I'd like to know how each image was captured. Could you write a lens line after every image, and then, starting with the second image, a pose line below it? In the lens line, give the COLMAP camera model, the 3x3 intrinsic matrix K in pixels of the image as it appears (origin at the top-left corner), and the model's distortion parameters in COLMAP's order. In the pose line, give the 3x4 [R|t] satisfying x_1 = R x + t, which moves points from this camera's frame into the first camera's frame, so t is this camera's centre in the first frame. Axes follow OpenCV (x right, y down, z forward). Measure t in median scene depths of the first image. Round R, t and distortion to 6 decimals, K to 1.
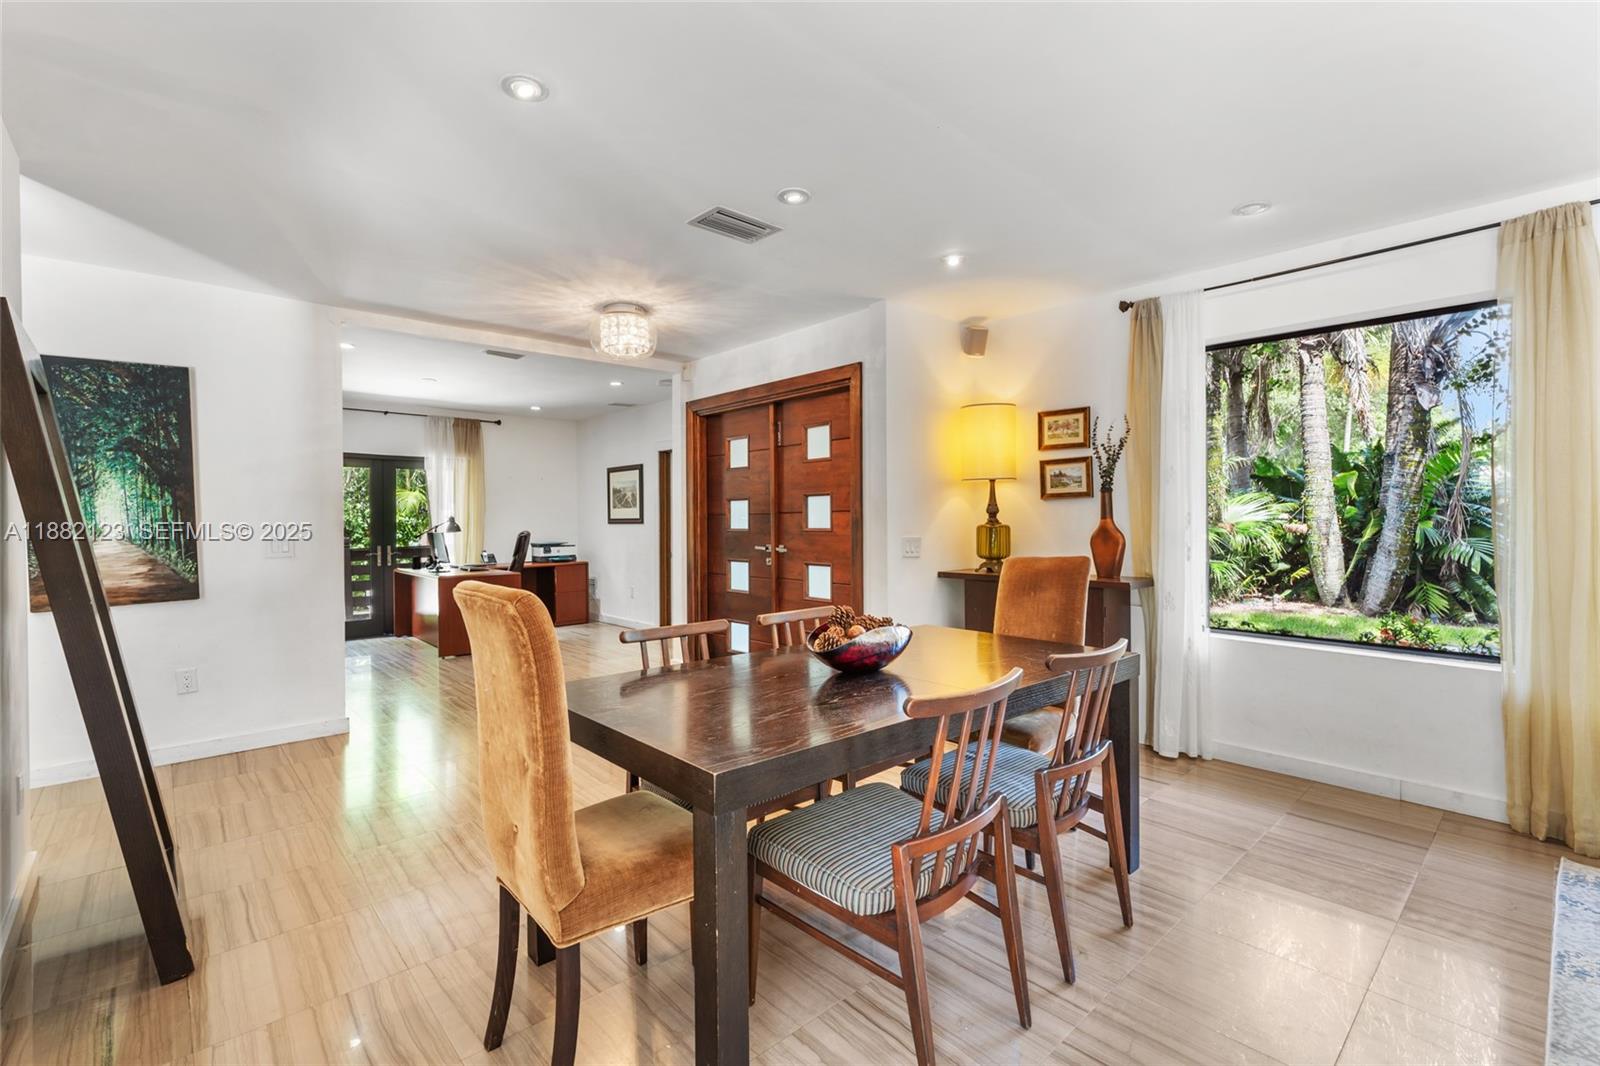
lens RADIAL K [[703.3, 0, 801.4], [0, 703.3, 539.5], [0, 0, 1]] dist [0.000132, 0.000031]
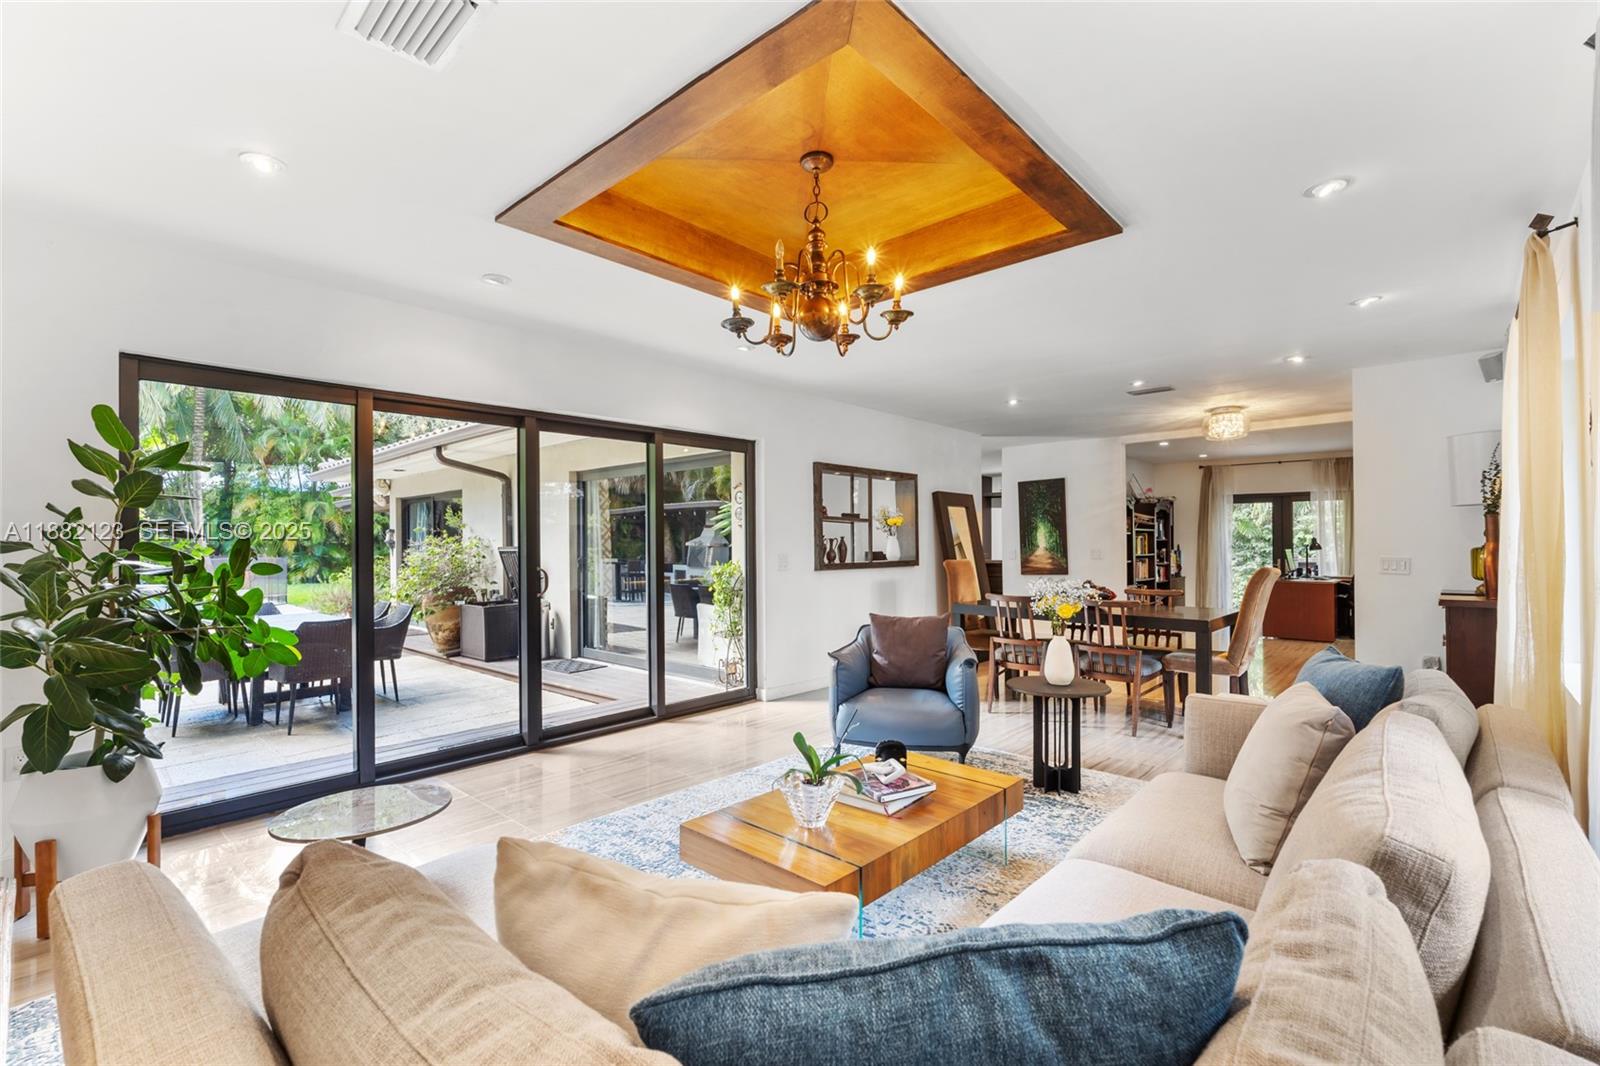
lens RADIAL K [[703.3, 0, 801.4], [0, 703.3, 539.5], [0, 0, 1]] dist [0.000132, 0.000031]
pose [[0.080481, -0.000654, -0.996756, 1.268417], [-0.024542, 0.999695, -0.002638, -0.004944], [0.996454, 0.024675, 0.080440, -0.072852]]
